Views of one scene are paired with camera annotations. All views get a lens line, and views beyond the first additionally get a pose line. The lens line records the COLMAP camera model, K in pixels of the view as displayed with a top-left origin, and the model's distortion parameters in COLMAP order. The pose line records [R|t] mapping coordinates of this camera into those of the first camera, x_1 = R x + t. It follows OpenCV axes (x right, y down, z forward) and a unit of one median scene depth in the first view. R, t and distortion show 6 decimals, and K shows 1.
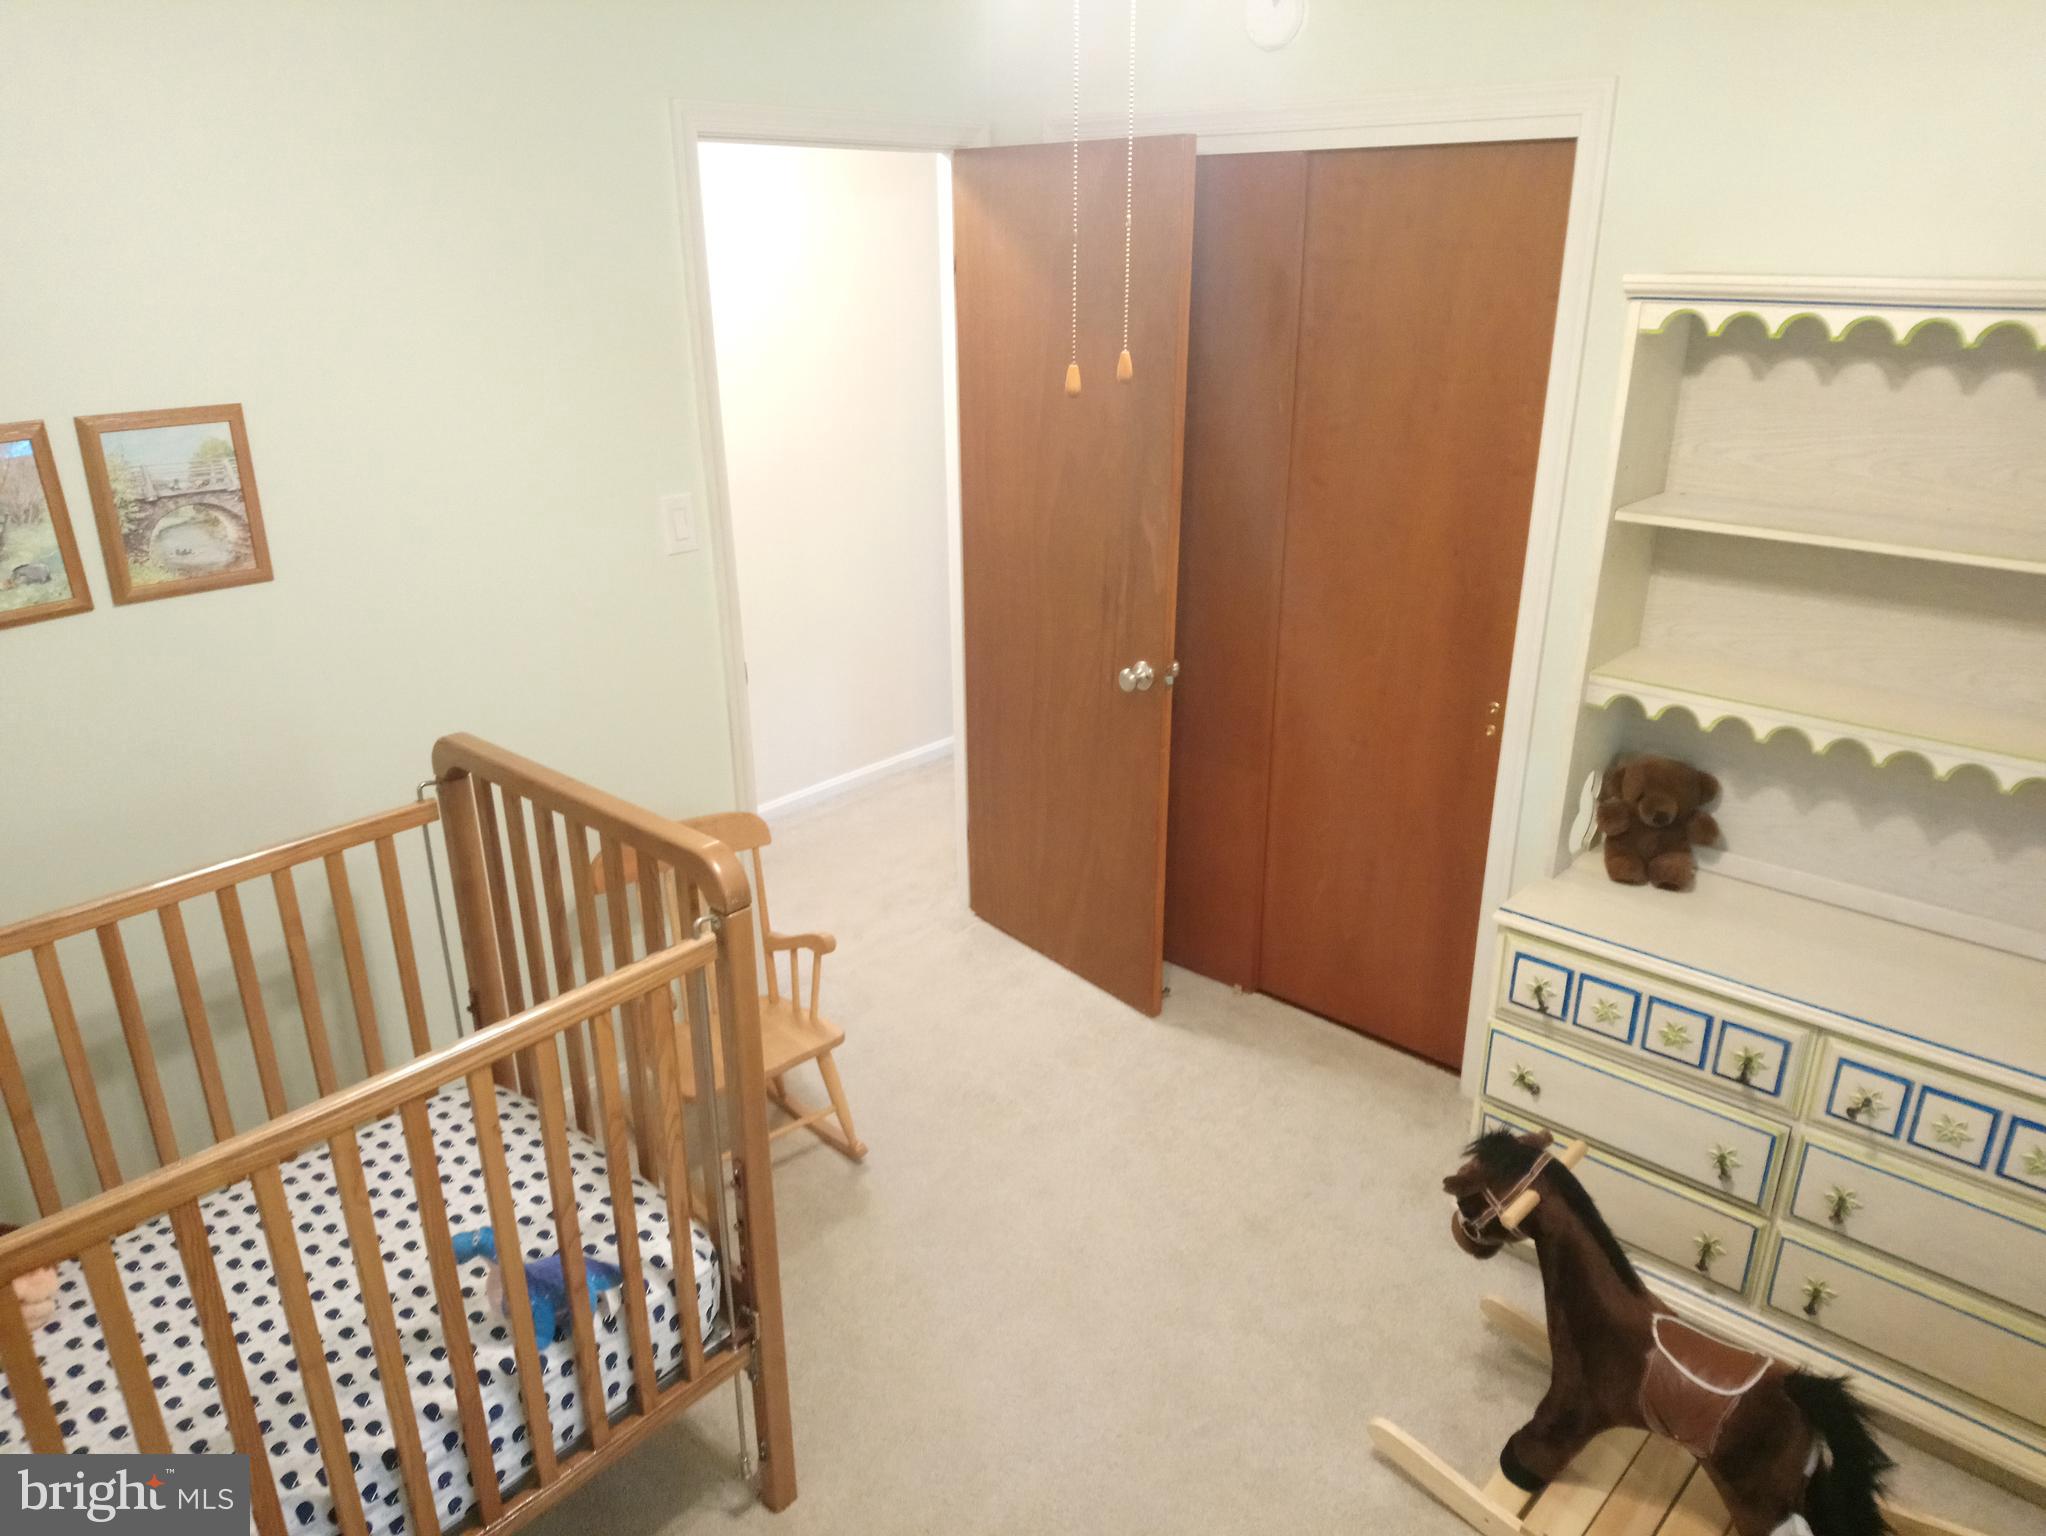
lens RADIAL K [[1367.8, 0, 1018.4], [0, 1367.8, 780.7], [0, 0, 1]] dist [0.140791, -0.183935]
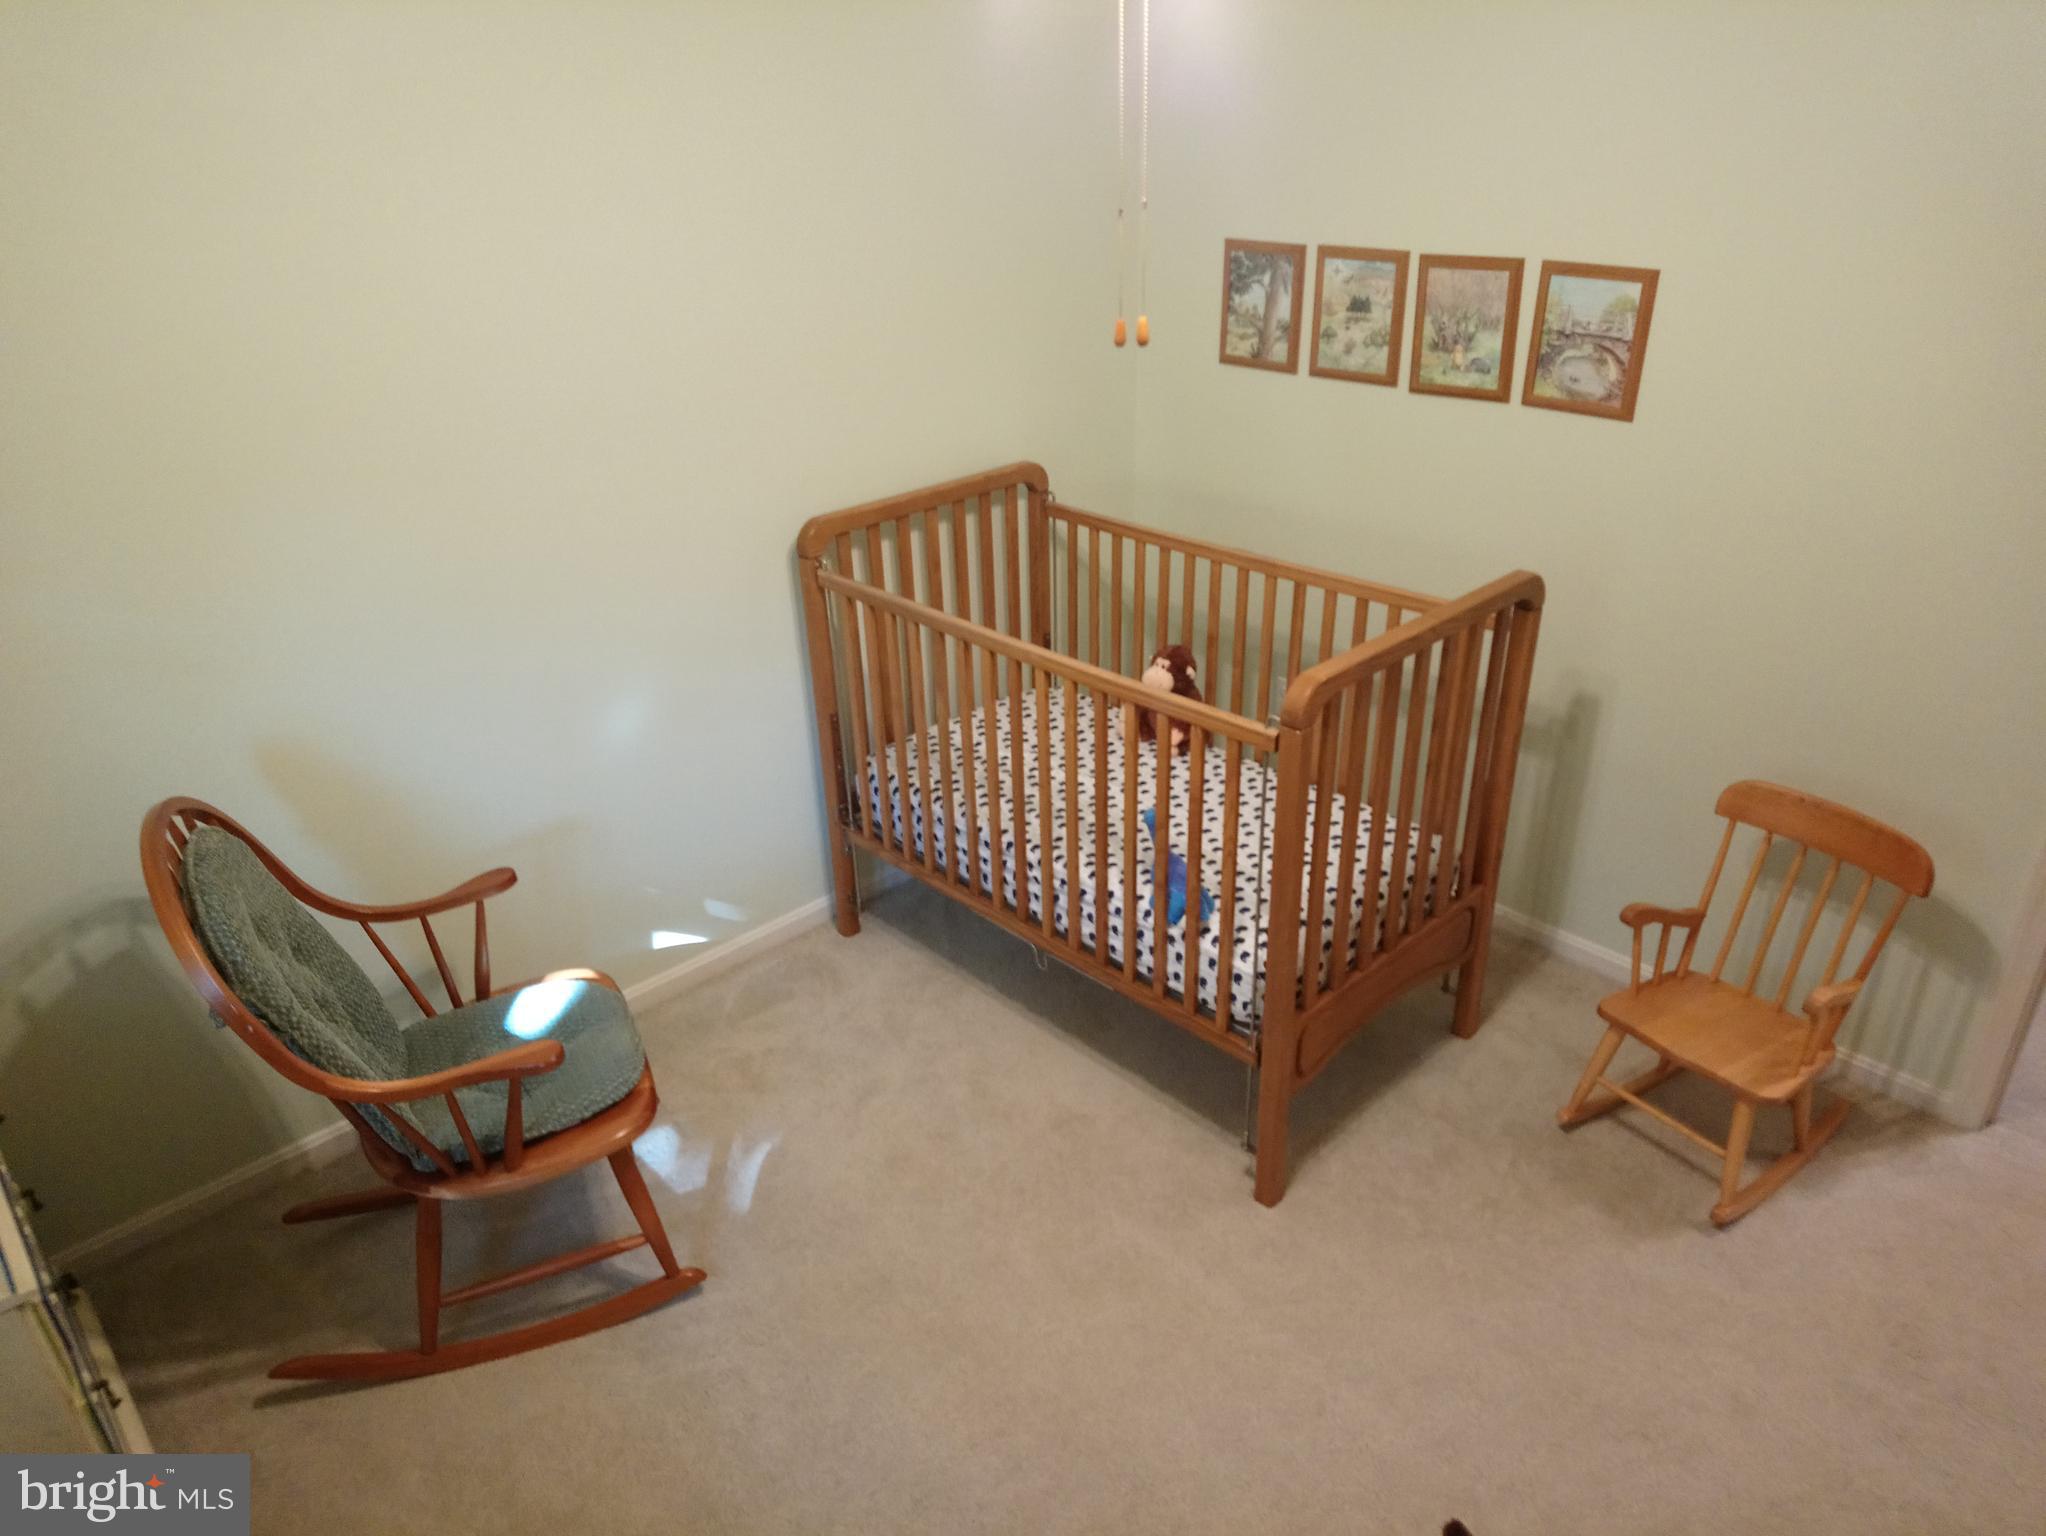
lens RADIAL K [[1367.8, 0, 1018.4], [0, 1367.8, 780.7], [0, 0, 1]] dist [0.140791, -0.183935]
pose [[-0.056605, 0.476290, -0.877464, 0.739580], [-0.340189, 0.817080, 0.465459, -0.289314], [0.938652, 0.324851, 0.115778, 0.502200]]
